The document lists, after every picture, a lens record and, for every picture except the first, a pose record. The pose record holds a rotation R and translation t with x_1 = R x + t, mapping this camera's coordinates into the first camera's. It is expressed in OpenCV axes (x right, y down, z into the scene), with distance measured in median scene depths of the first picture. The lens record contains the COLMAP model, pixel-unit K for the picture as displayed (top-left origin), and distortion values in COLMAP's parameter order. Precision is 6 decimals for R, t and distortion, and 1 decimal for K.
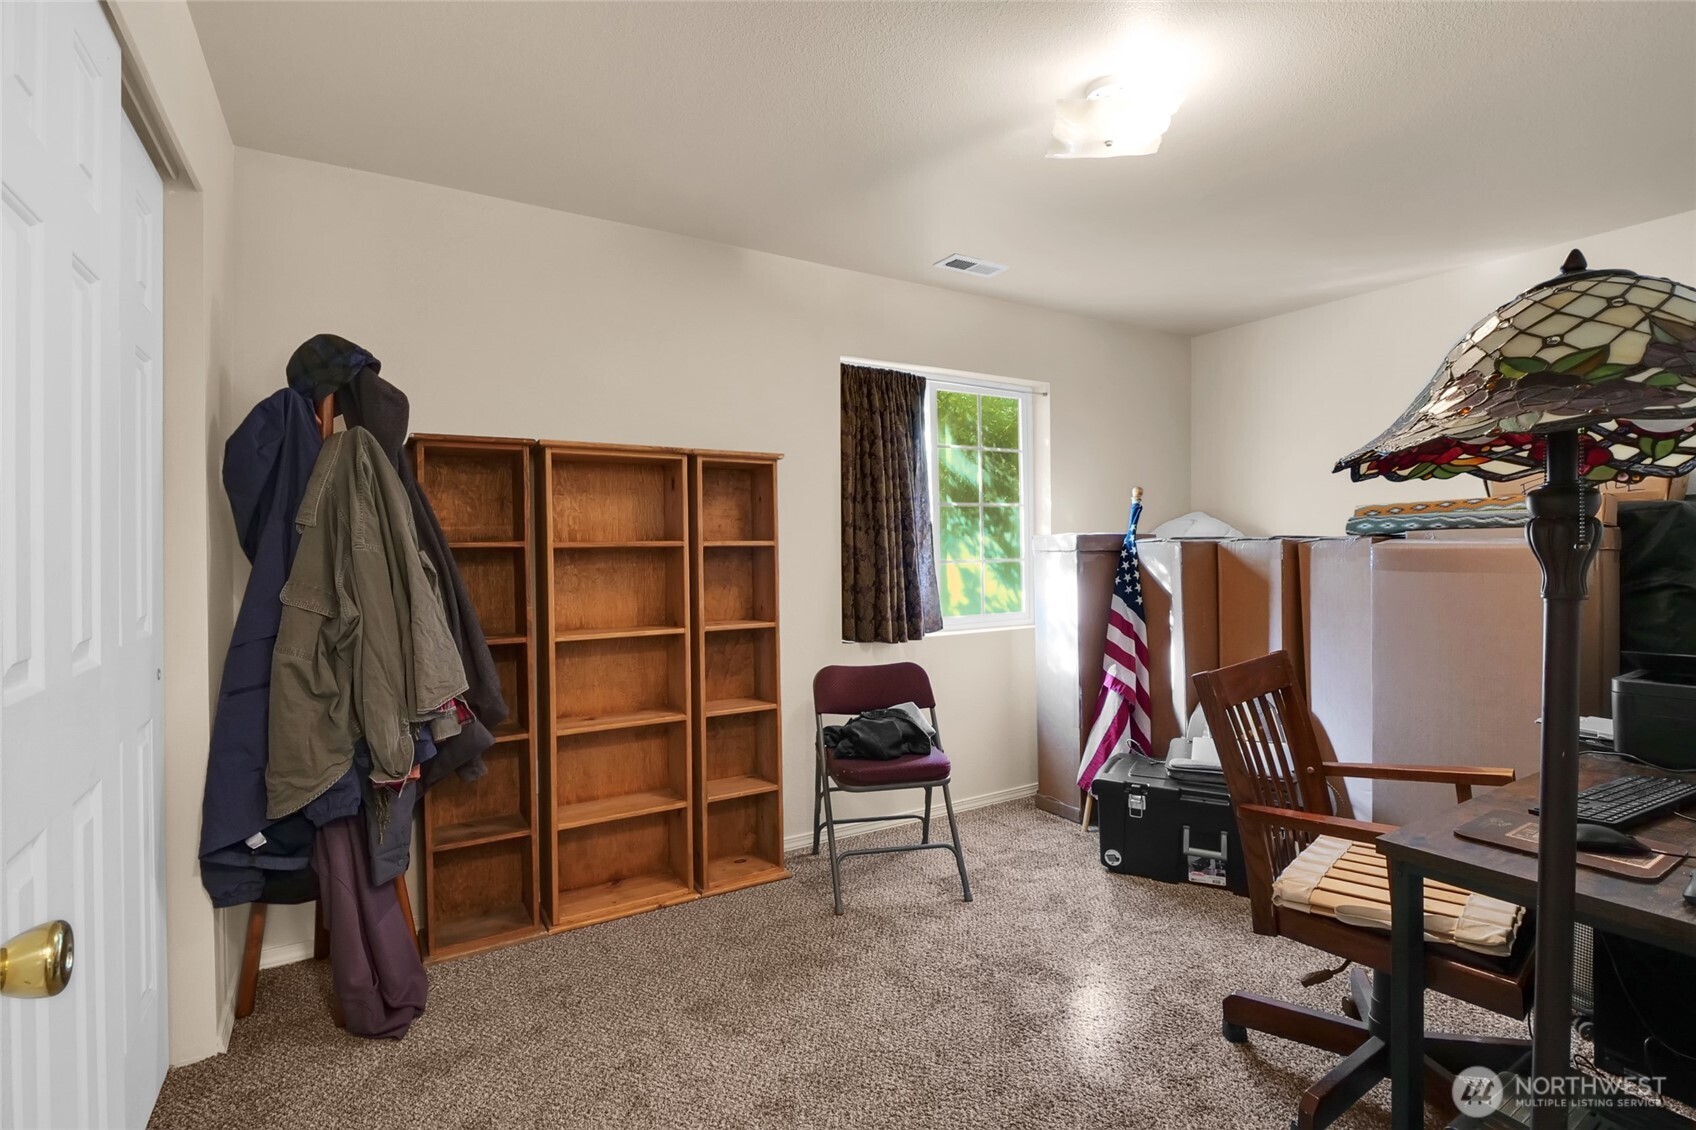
lens RADIAL K [[792.5, 0, 841.4], [0, 792.5, 557.0], [0, 0, 1]] dist [-0.012916, -0.000954]
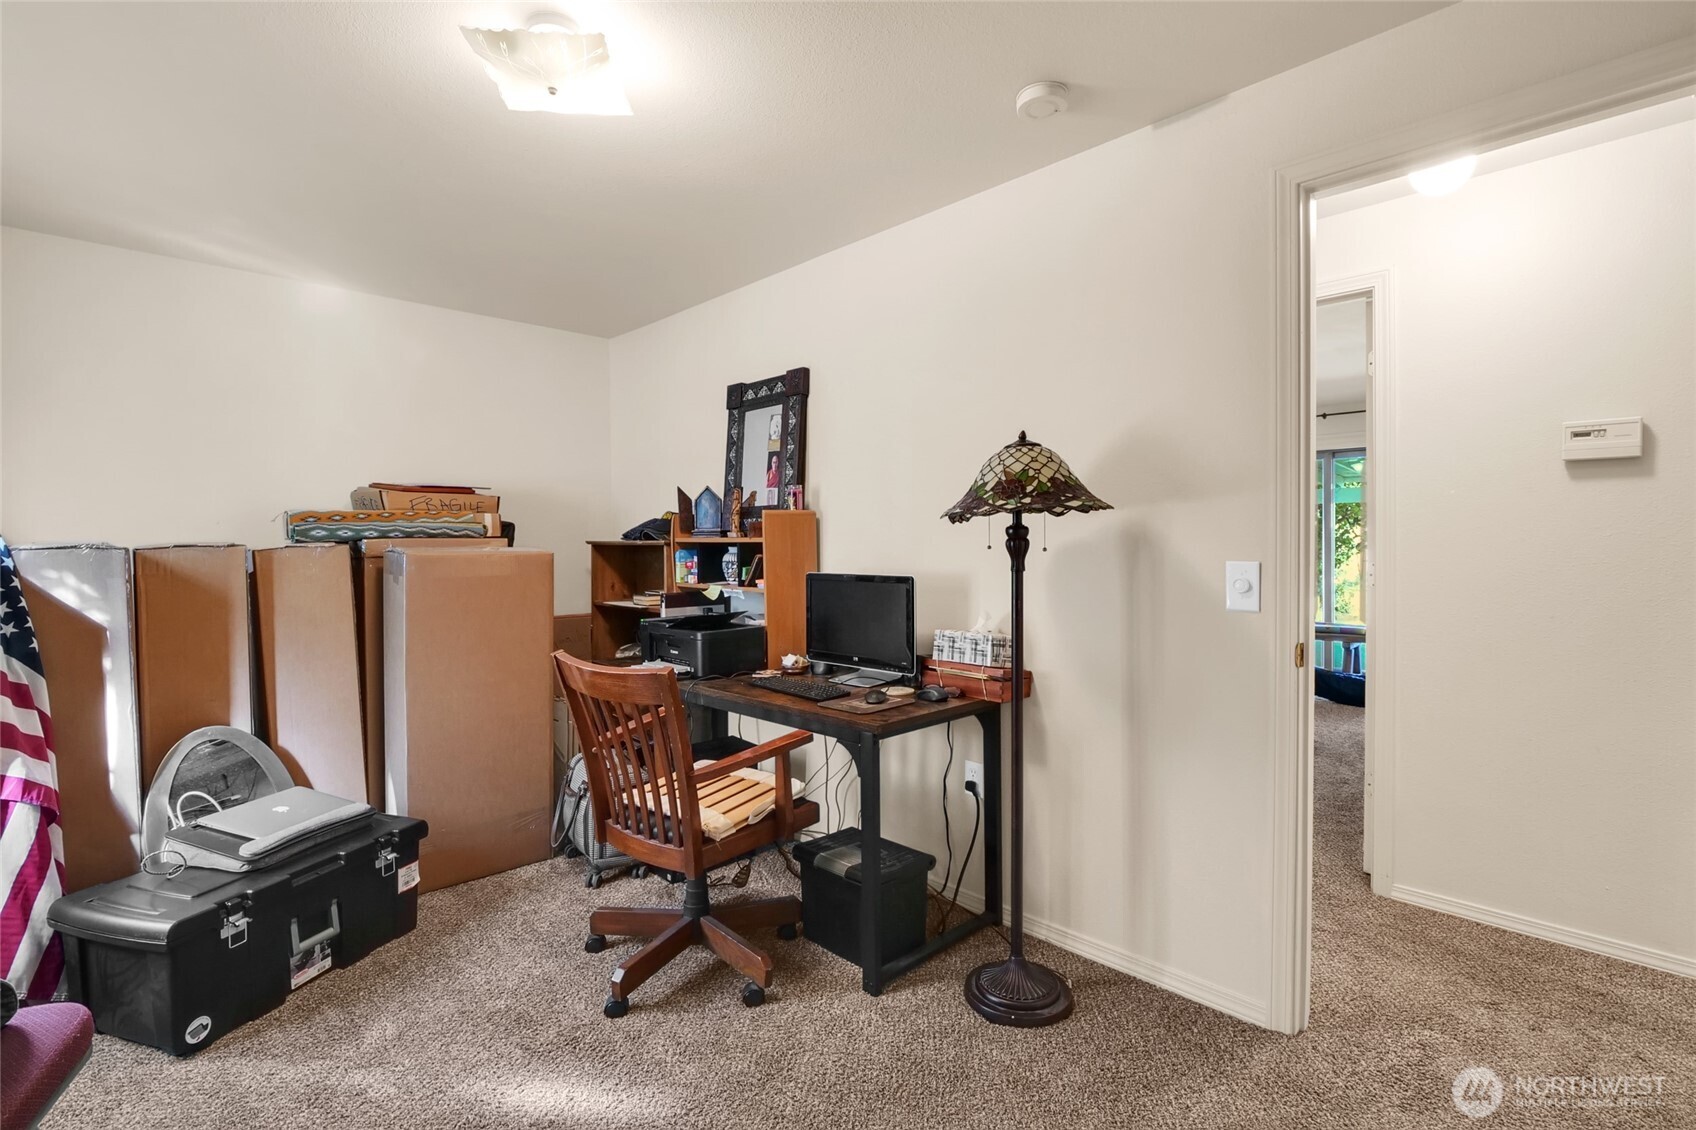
lens RADIAL K [[792.5, 0, 840.0], [0, 792.5, 557.4], [0, 0, 1]] dist [-0.012916, -0.000954]
pose [[-0.216708, -0.006009, 0.976218, -0.412042], [0.017020, 0.999806, 0.009932, -0.009001], [-0.976088, 0.018768, -0.216564, 0.629516]]
